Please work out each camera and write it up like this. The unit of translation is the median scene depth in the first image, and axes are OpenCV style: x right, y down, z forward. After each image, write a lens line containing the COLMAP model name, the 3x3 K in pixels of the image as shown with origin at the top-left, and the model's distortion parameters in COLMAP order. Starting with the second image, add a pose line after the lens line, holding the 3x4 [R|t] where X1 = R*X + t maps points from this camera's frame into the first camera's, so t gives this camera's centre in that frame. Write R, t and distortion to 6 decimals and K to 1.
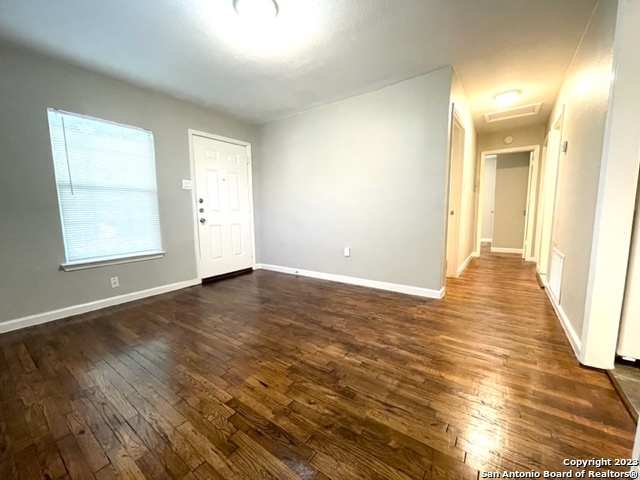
lens RADIAL K [[259.2, 0, 318.4], [0, 259.2, 240.6], [0, 0, 1]] dist [-0.000398, 0.000148]
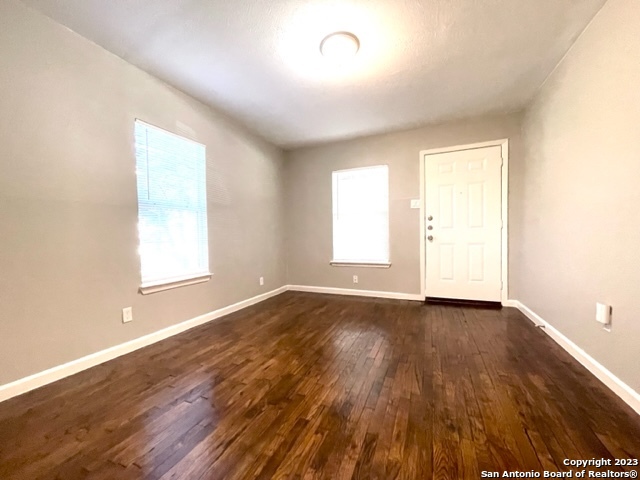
lens RADIAL K [[259.2, 0, 318.4], [0, 259.2, 240.6], [0, 0, 1]] dist [-0.000398, 0.000148]
pose [[0.210854, 0.036925, -0.976820, 0.553378], [-0.095604, 0.995275, 0.016986, -0.055743], [0.972831, 0.089806, 0.213388, 0.483094]]
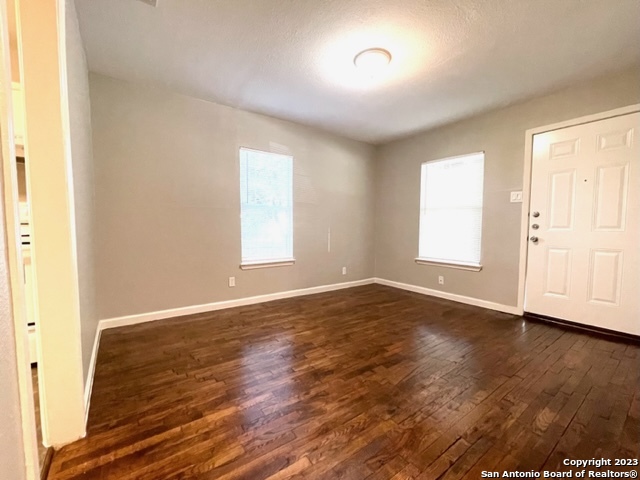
lens RADIAL K [[272.8, 0, 318.8], [0, 272.8, 241.2], [0, 0, 1]] dist [0.000593, -0.000019]
pose [[-0.310460, 0.072364, -0.947828, 0.702183], [-0.106427, 0.988183, 0.110305, -0.120848], [0.944610, 0.135120, -0.299090, 0.810716]]
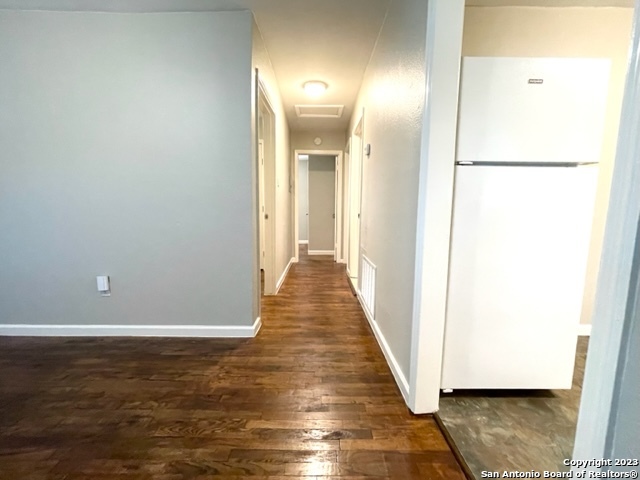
lens RADIAL K [[272.8, 0, 318.8], [0, 272.8, 241.2], [0, 0, 1]] dist [0.000593, -0.000019]
pose [[0.806274, -0.048793, 0.589526, 0.175571], [0.048640, 0.998686, 0.016136, -0.045171], [-0.589539, 0.015665, 0.807588, 0.270023]]
